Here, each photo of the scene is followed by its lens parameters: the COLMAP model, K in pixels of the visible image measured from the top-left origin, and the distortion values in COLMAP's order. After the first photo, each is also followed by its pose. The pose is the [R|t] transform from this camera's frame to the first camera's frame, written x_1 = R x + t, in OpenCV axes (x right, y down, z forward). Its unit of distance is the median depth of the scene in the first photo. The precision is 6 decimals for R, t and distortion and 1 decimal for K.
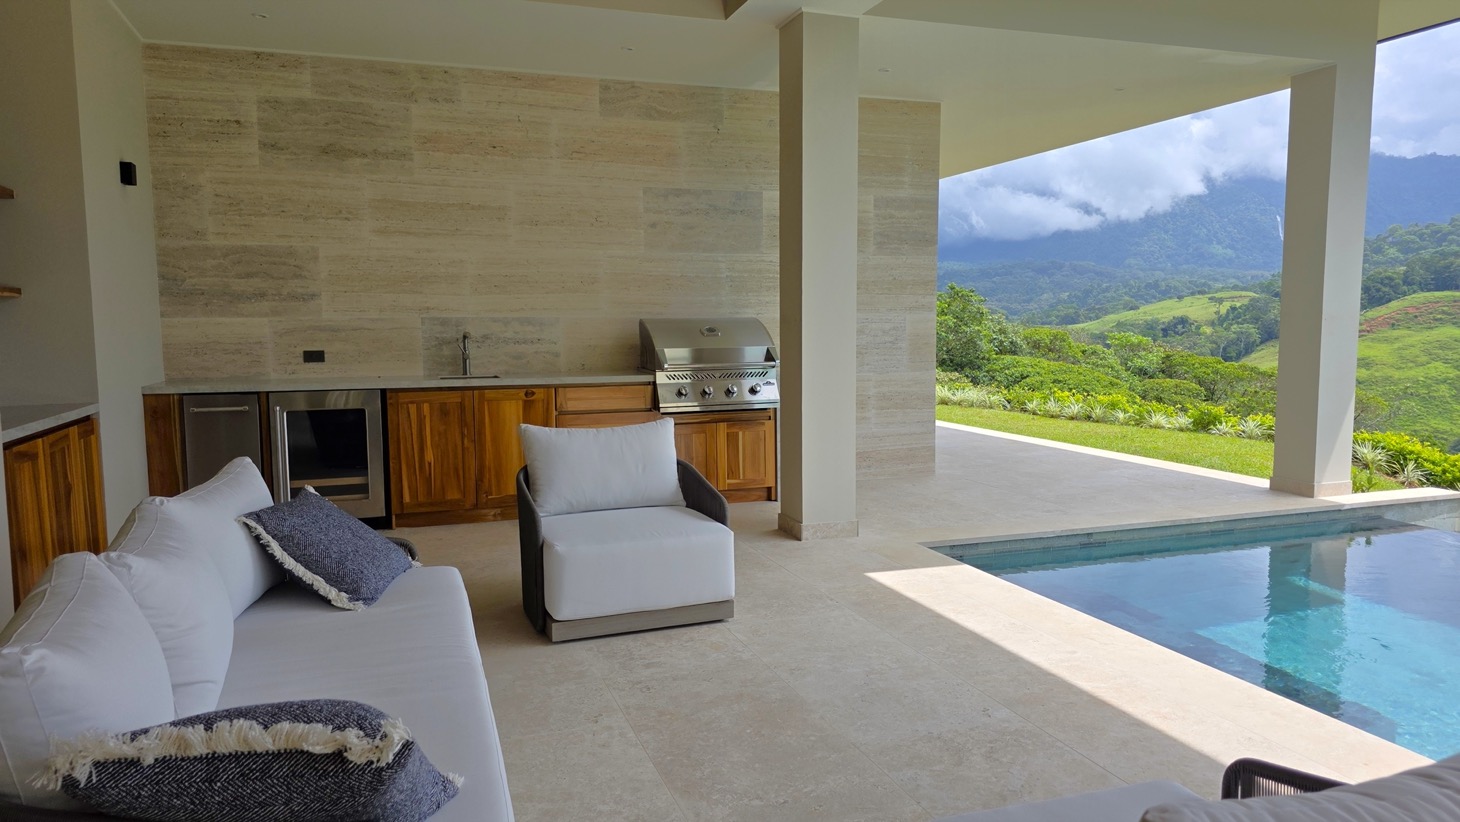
lens RADIAL K [[986.2, 0, 730.0], [0, 986.2, 411.0], [0, 0, 1]] dist [0.077275, -0.068898]
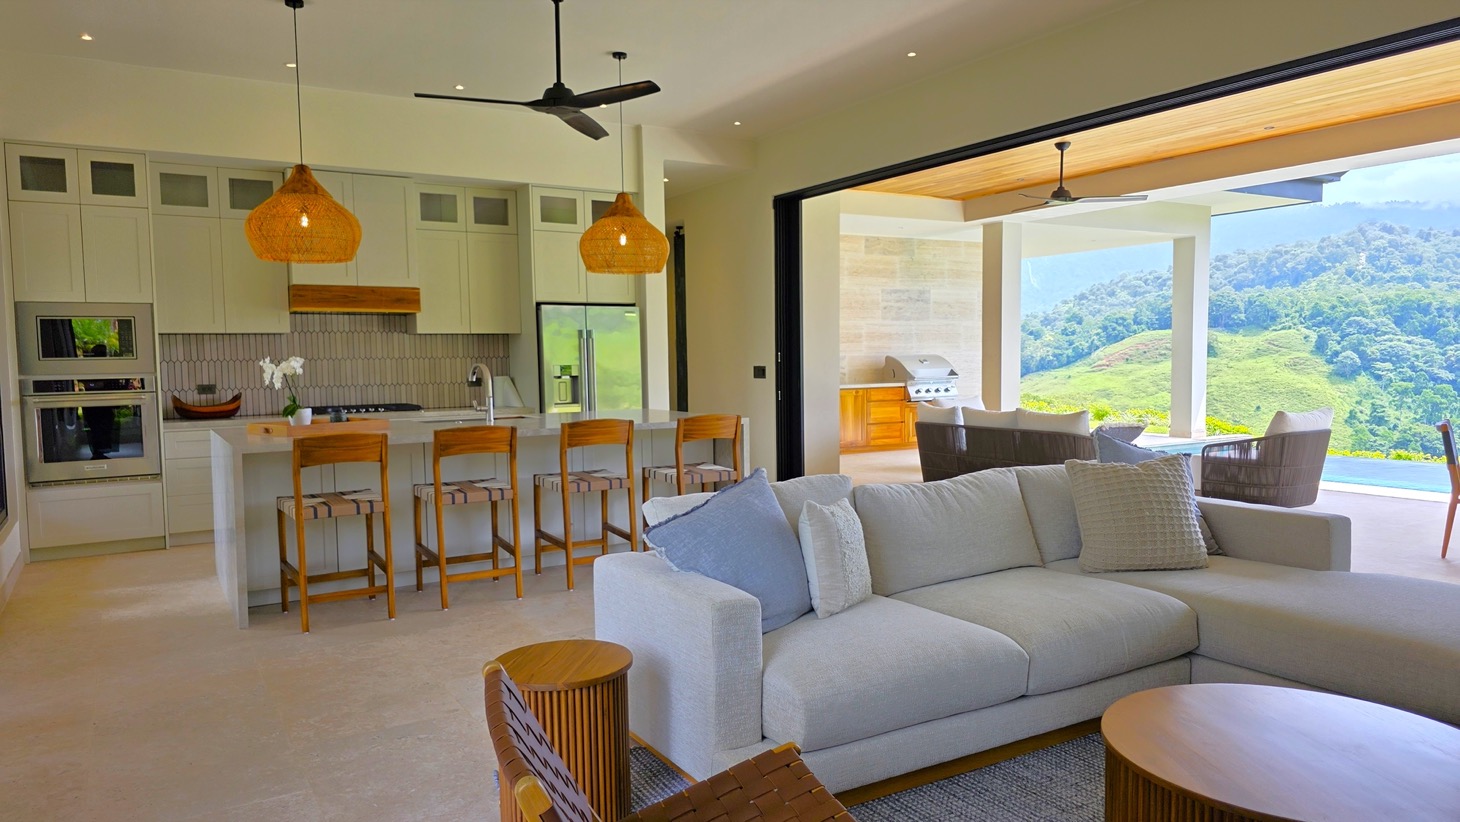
lens RADIAL K [[986.2, 0, 730.0], [0, 986.2, 411.0], [0, 0, 1]] dist [0.077275, -0.068898]
pose [[0.979497, -0.018179, 0.200639, -0.778294], [0.025851, 0.999029, -0.035684, 0.078770], [-0.199795, 0.040139, 0.979015, -0.851239]]
